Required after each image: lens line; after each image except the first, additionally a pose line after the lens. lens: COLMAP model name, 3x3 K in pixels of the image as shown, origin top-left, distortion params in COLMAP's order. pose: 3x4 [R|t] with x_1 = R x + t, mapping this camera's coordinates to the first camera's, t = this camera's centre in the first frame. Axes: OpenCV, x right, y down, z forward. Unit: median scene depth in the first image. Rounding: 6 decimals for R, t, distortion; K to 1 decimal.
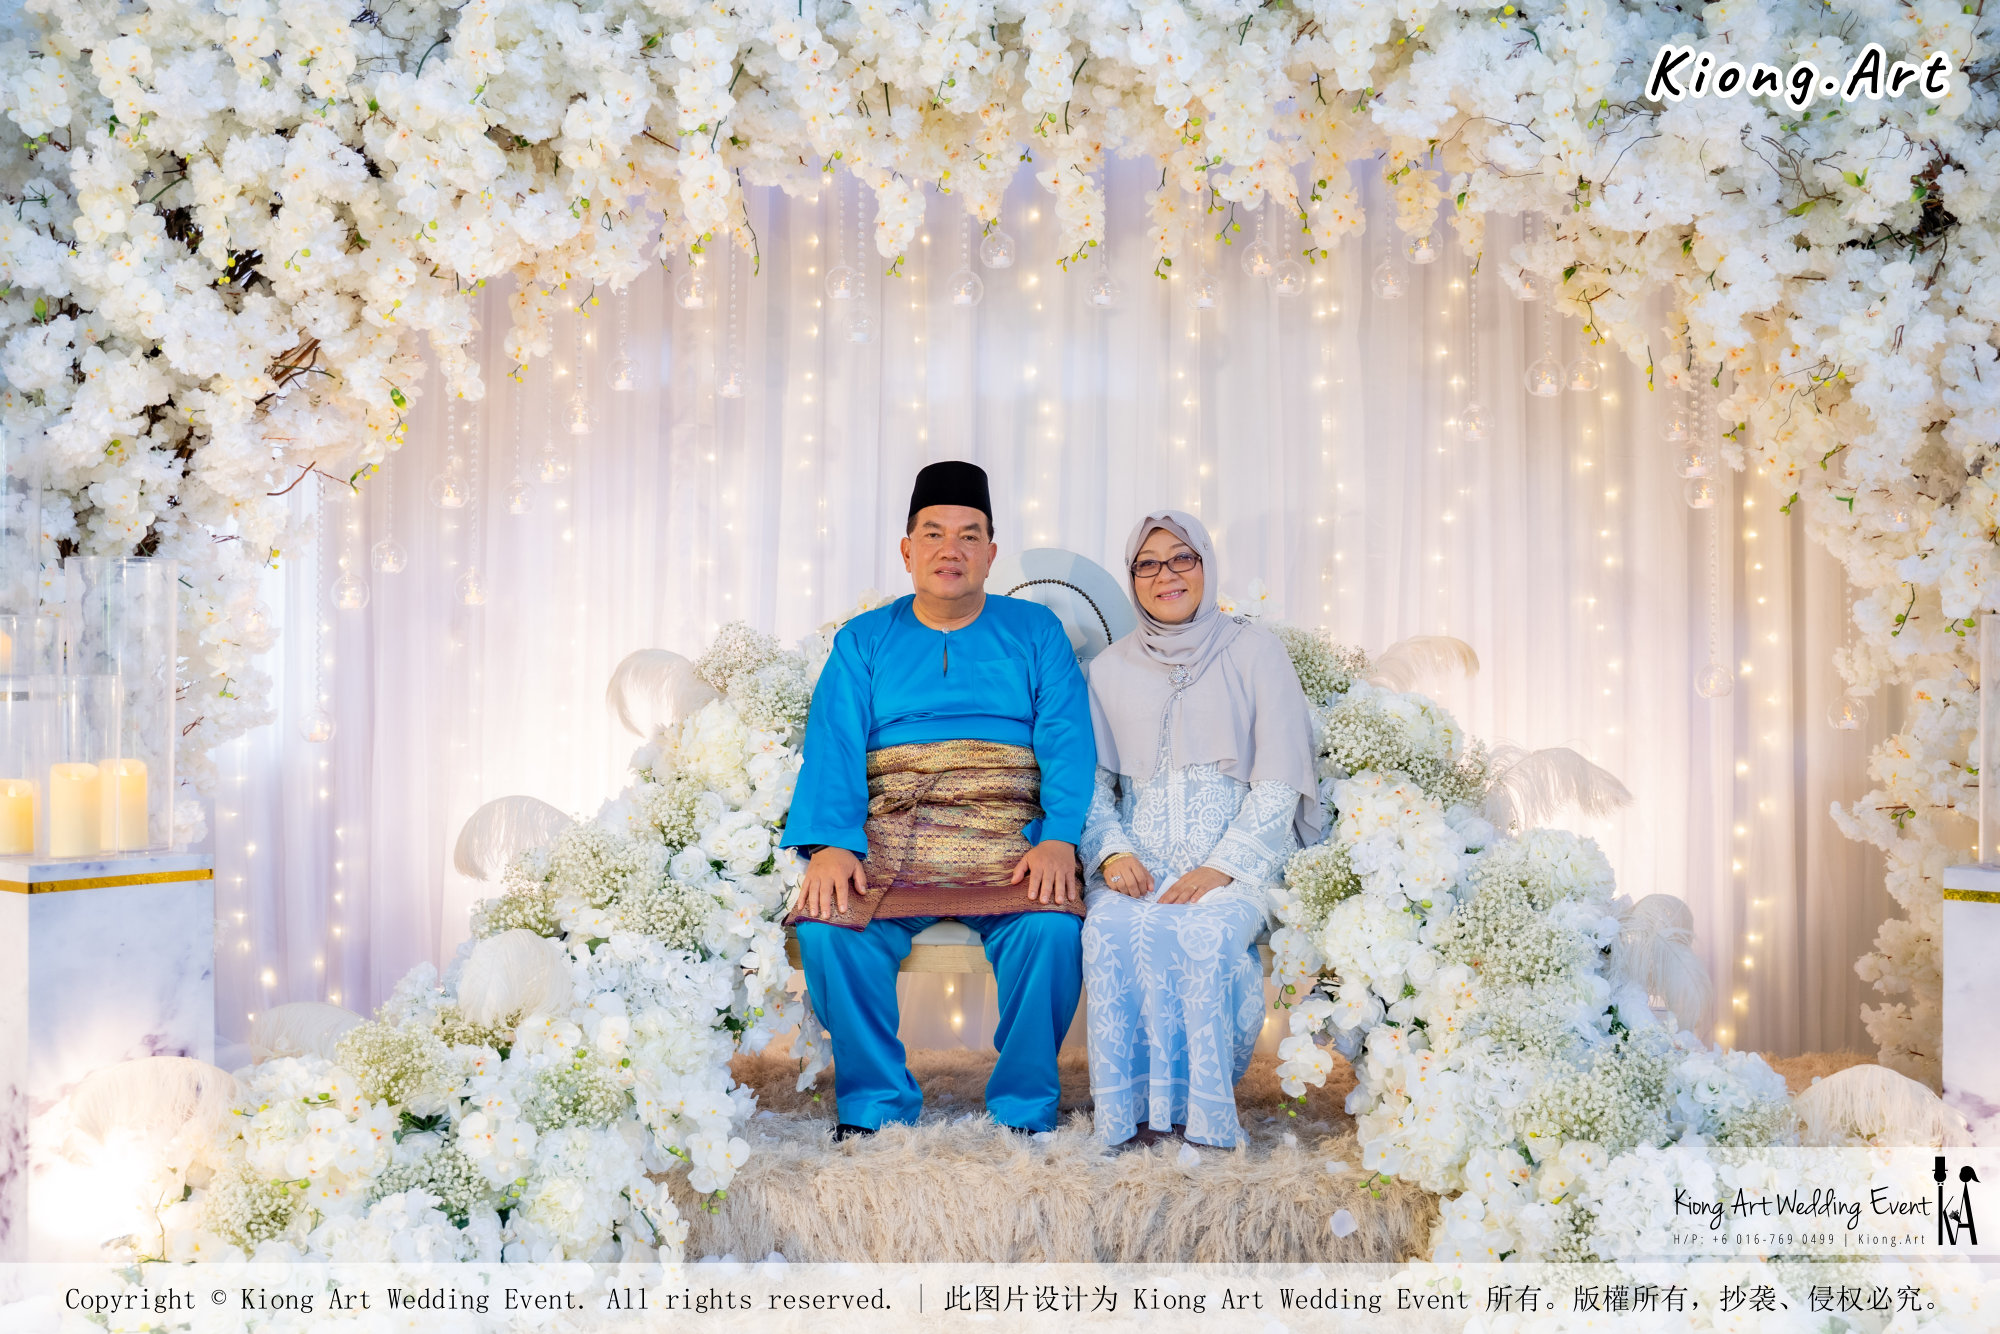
lens RADIAL K [[1958.4, 0, 1000.8], [0, 1958.4, 676.2], [0, 0, 1]] dist [-0.013747, 0.000000]
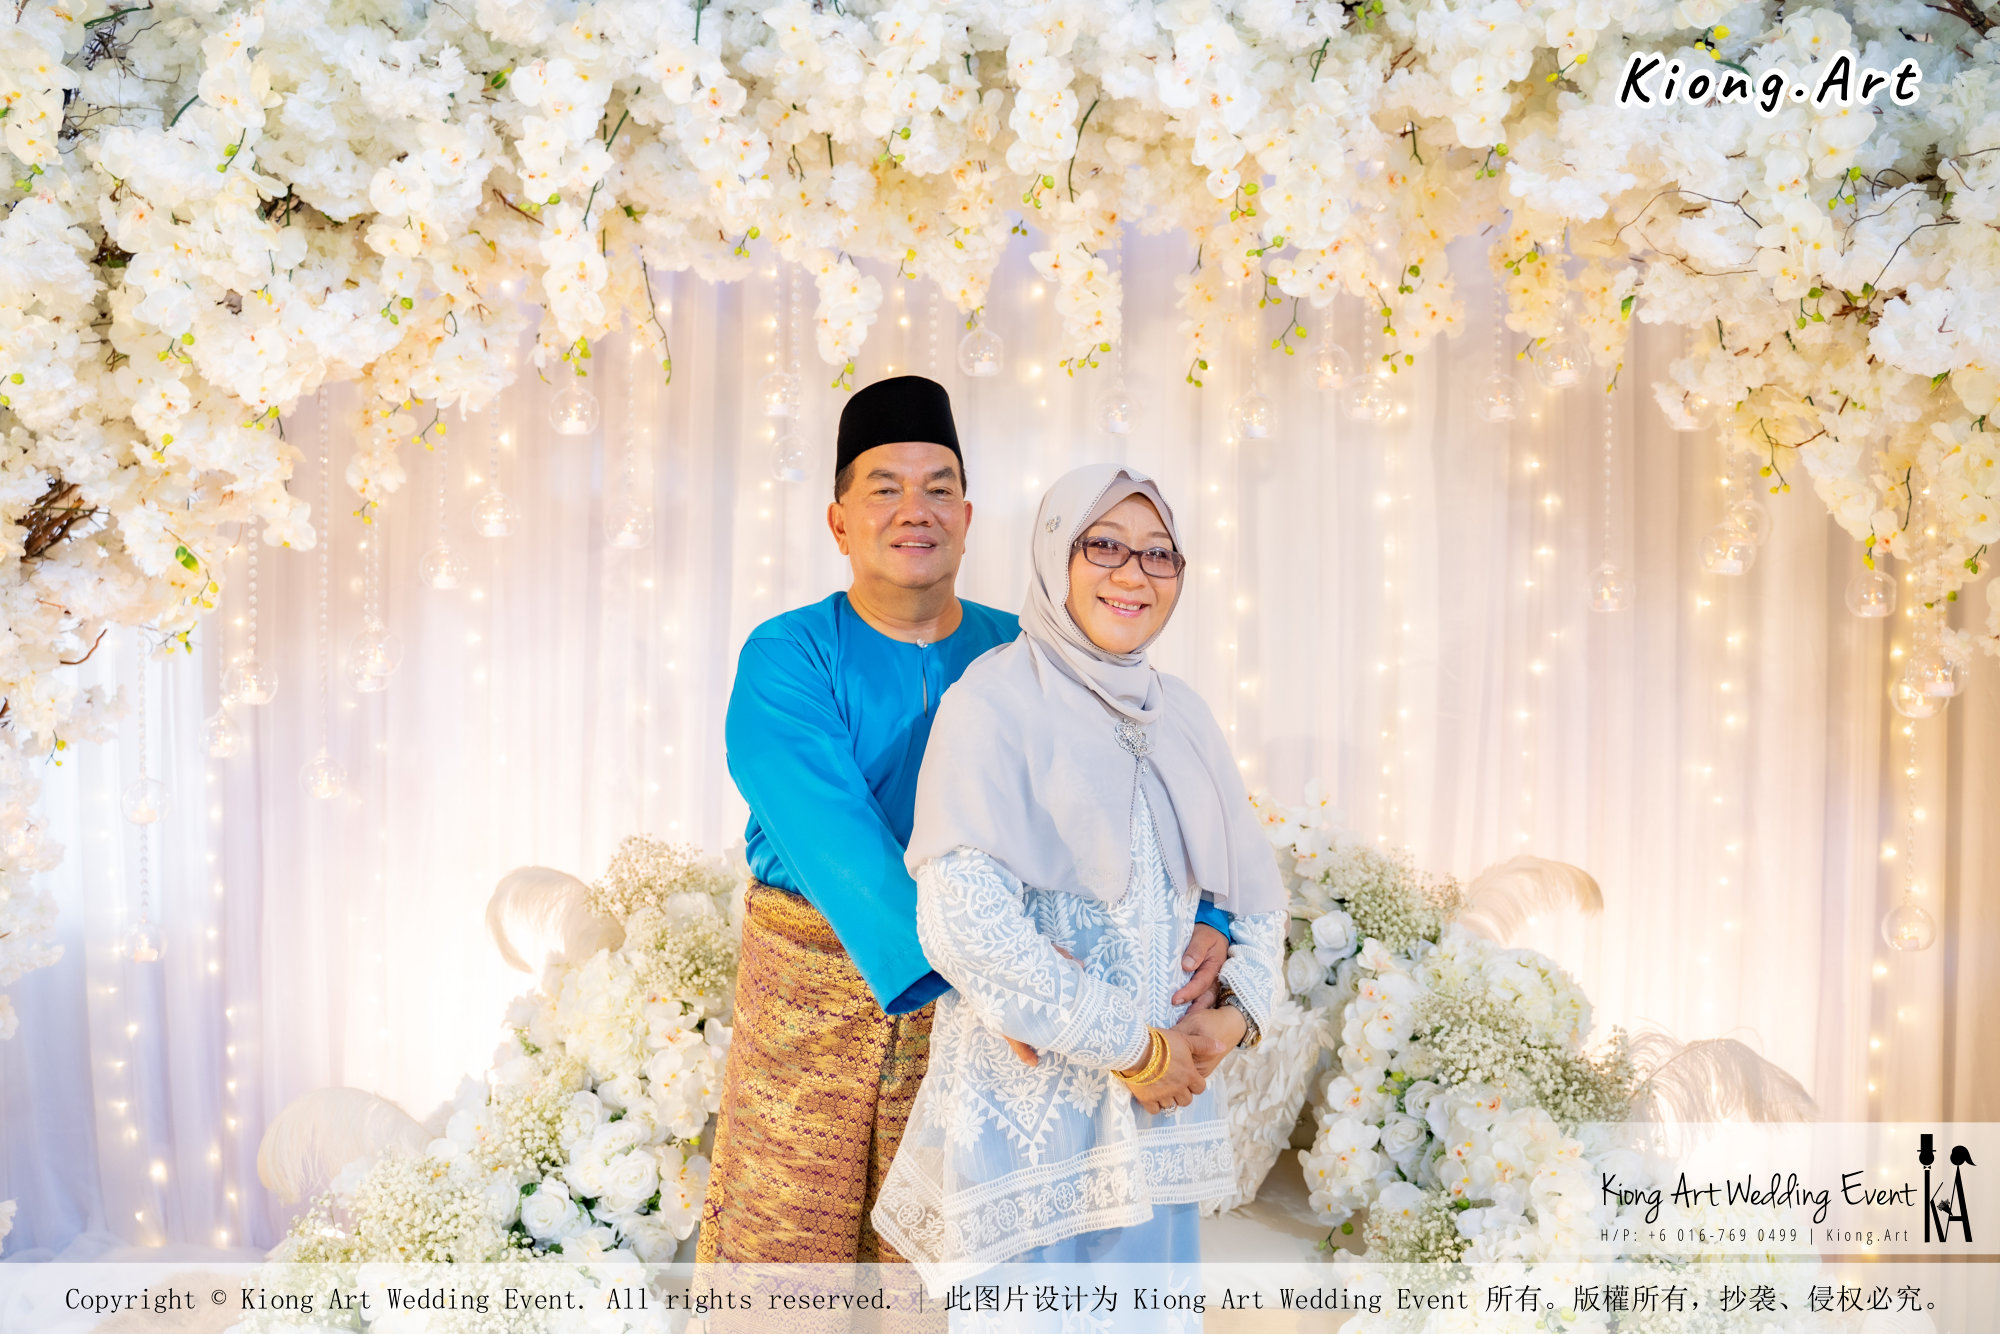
lens RADIAL K [[1627.0, 0, 1007.2], [0, 1627.0, 684.8], [0, 0, 1]] dist [-0.076934, 0.028928]
pose [[0.999757, 0.007933, -0.020583, 0.024533], [-0.007145, 0.999248, 0.038114, -0.121767], [0.020870, -0.037958, 0.999061, 0.394958]]
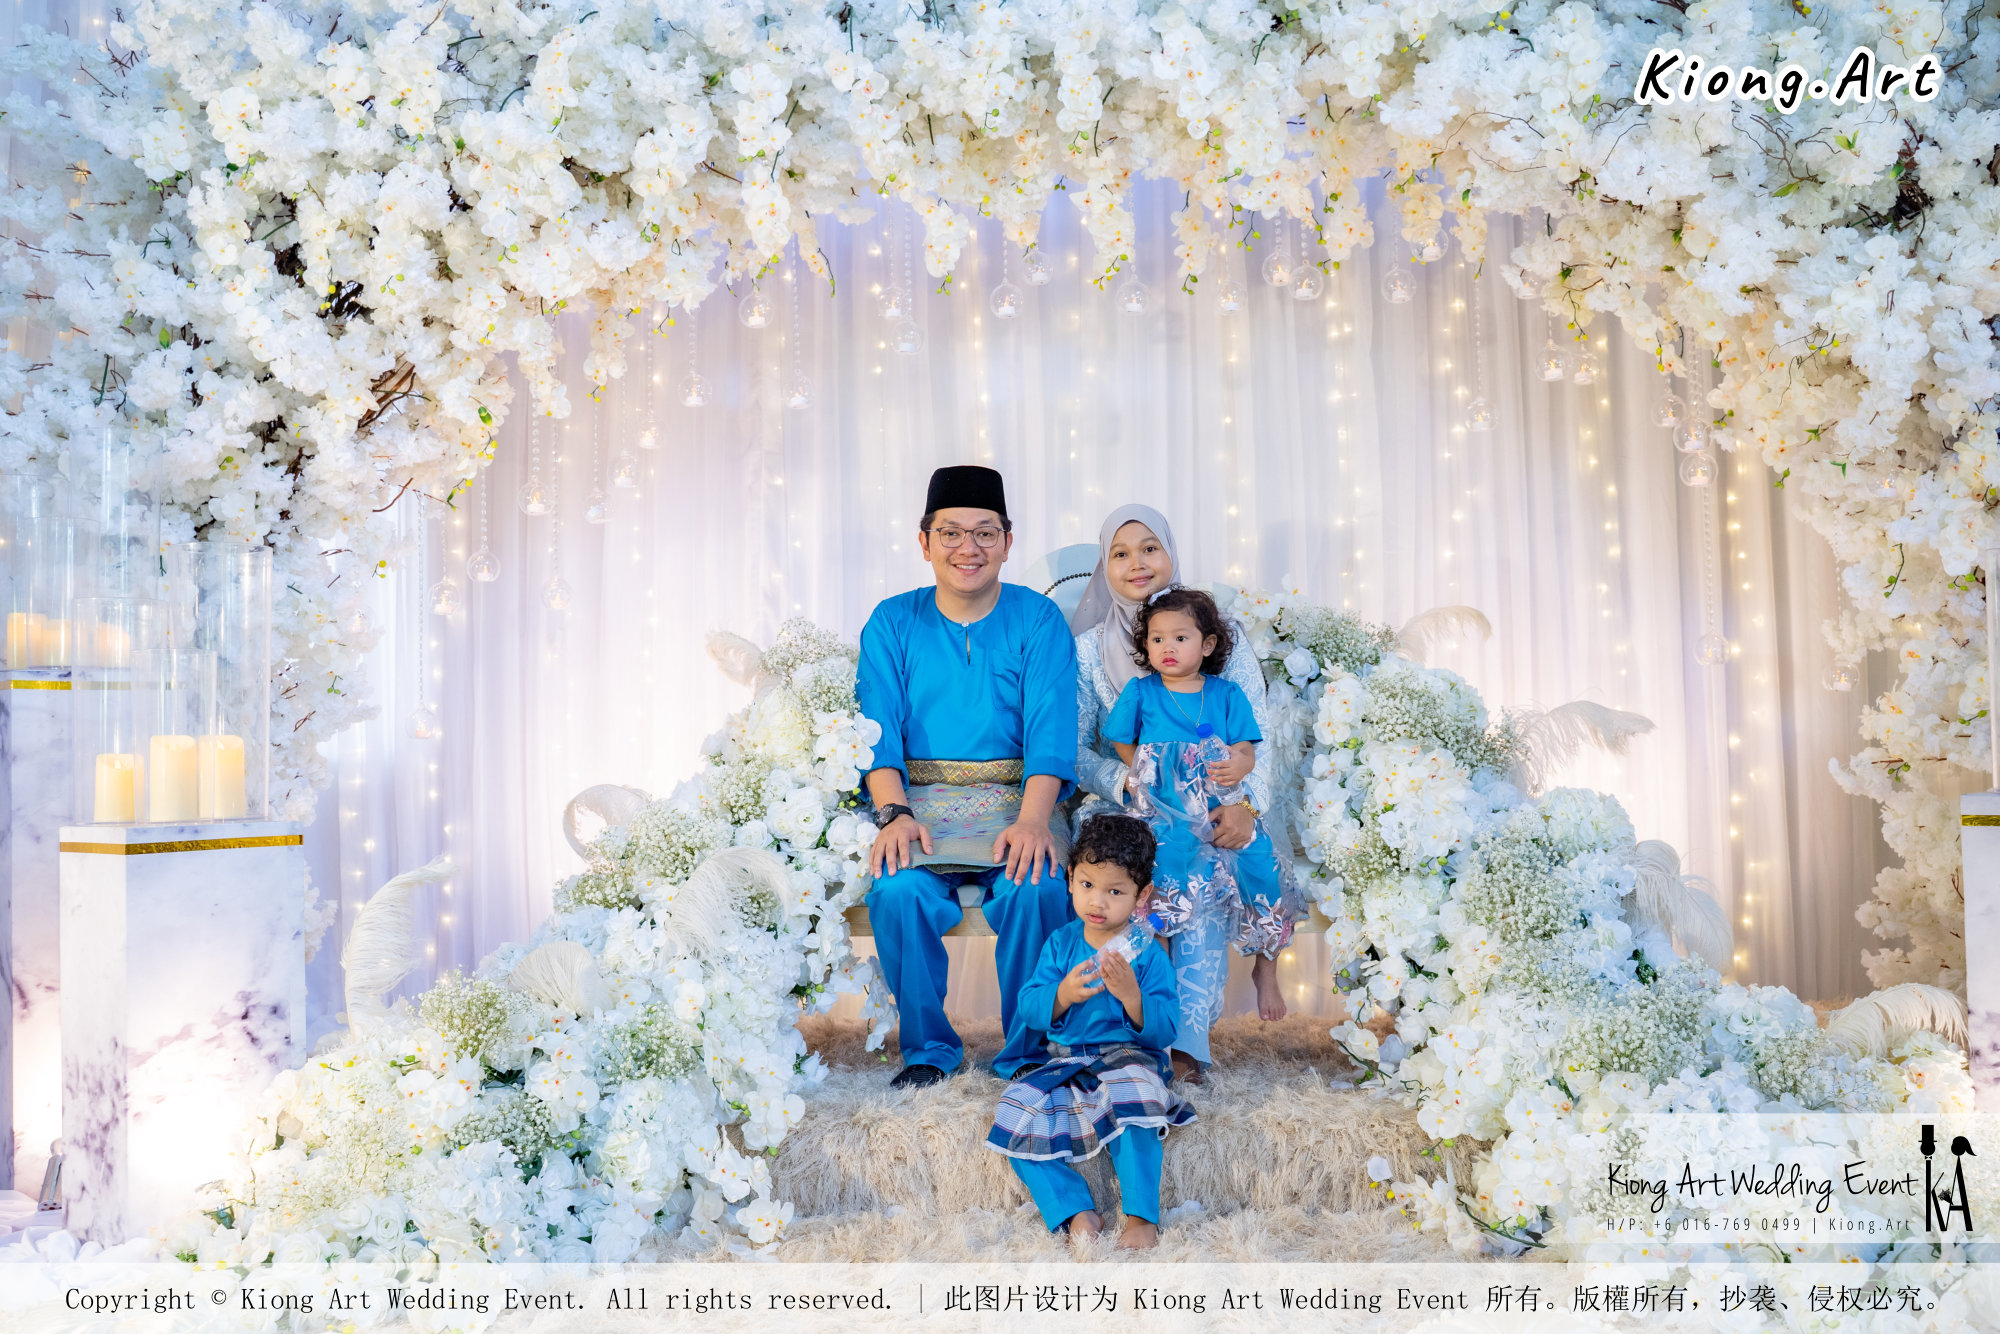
lens RADIAL K [[1678.1, 0, 1010.0], [0, 1678.1, 663.4], [0, 0, 1]] dist [-0.078620, 0.055355]
pose [[0.999478, -0.022105, -0.023552, 0.001549], [0.021101, 0.998892, -0.042064, 0.042211], [0.024455, 0.041545, 0.998837, 0.091668]]
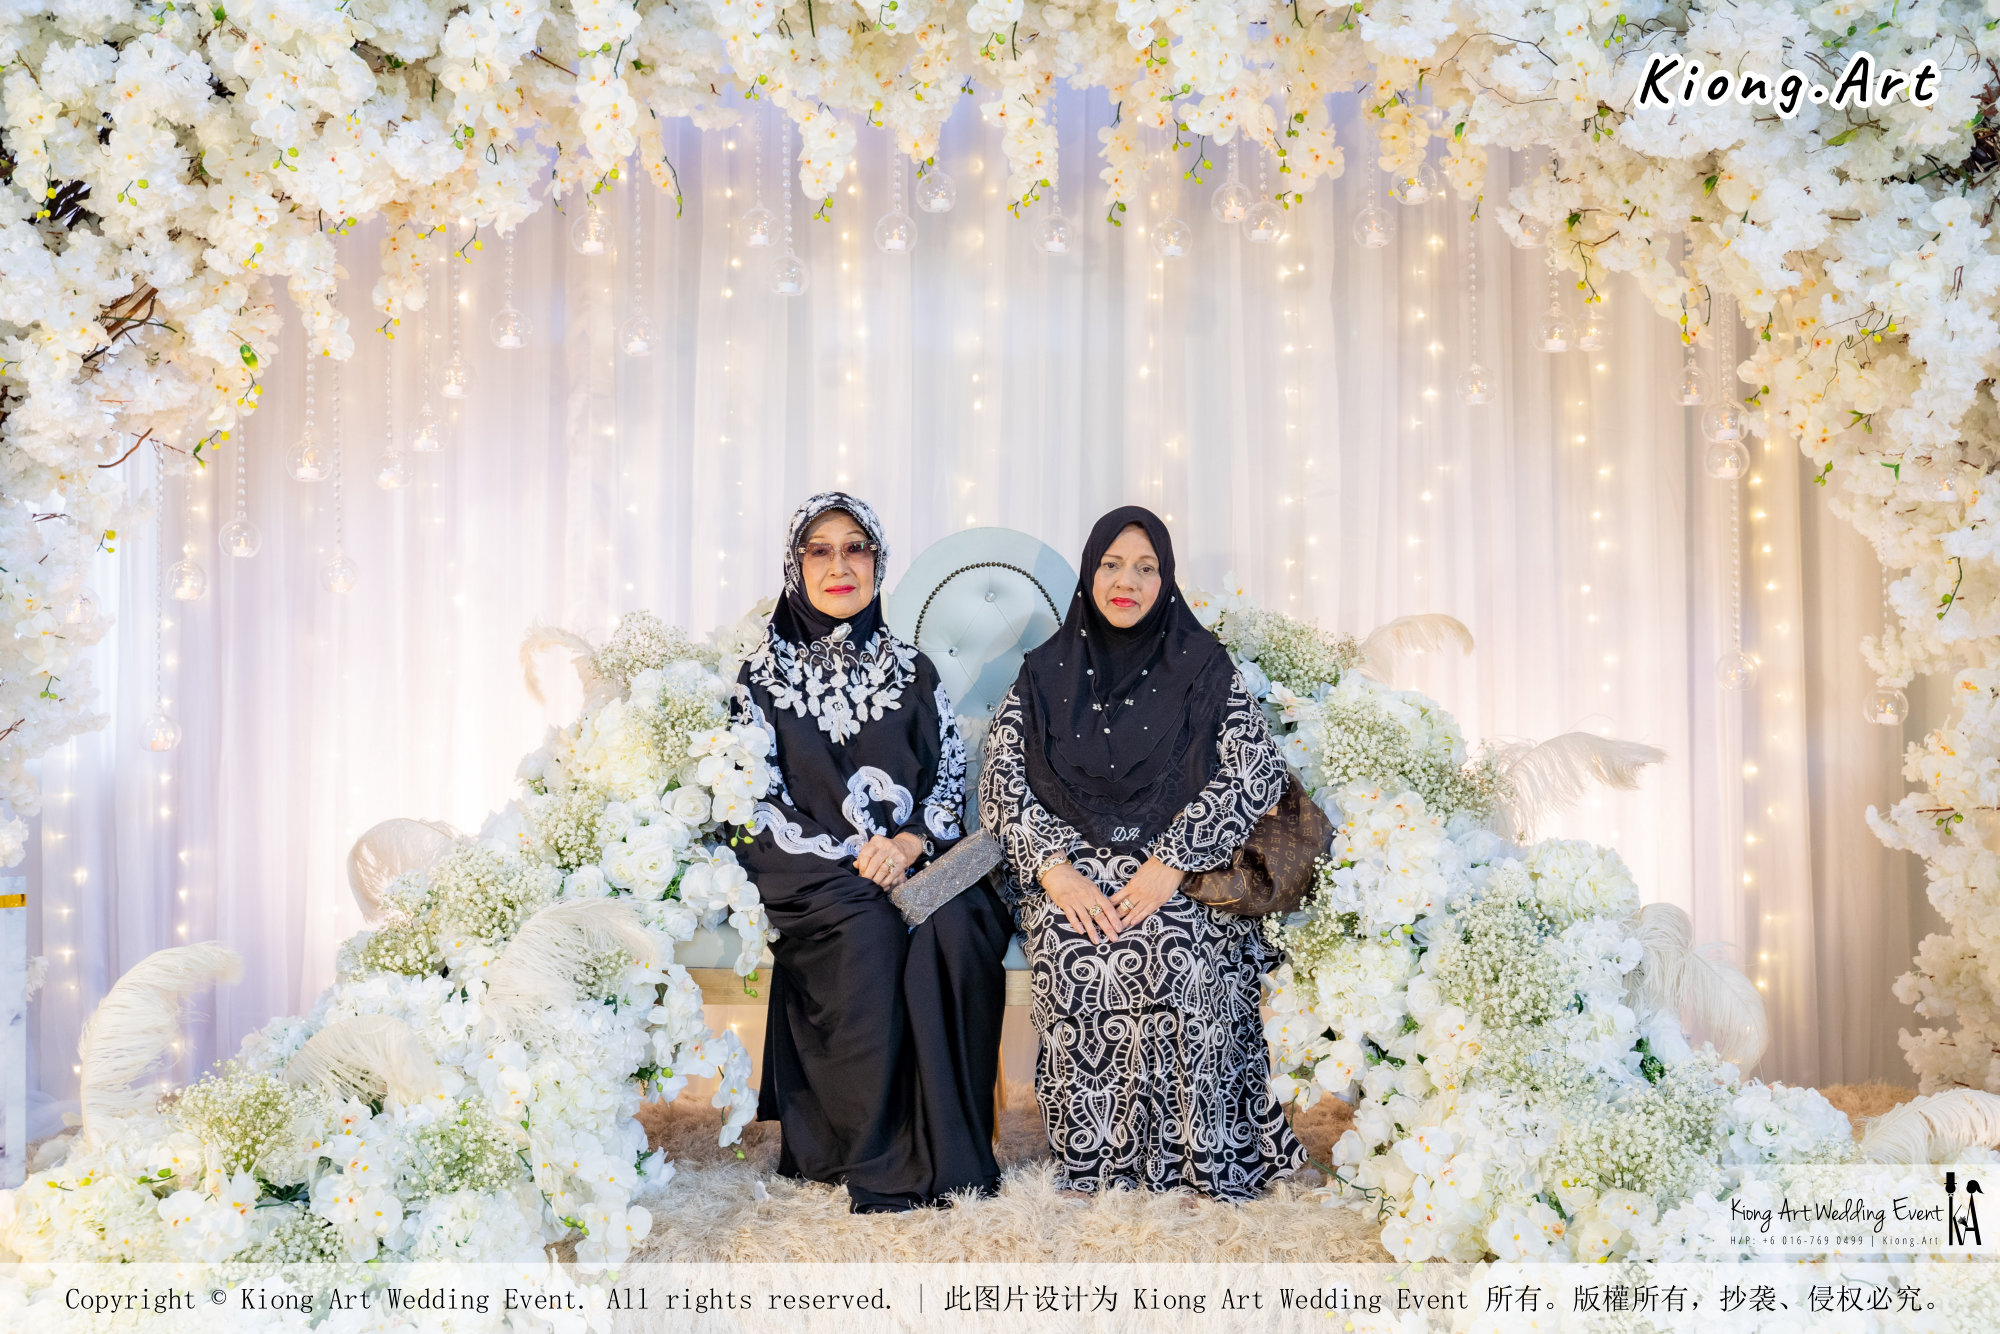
lens RADIAL K [[2063.2, 0, 999.0], [0, 2063.2, 661.3], [0, 0, 1]] dist [0.007342, 0.000000]
pose [[0.998900, -0.004909, 0.046629, -0.018847], [0.005633, 0.999865, -0.015403, 0.011083], [-0.046547, 0.015649, 0.998794, 0.068557]]
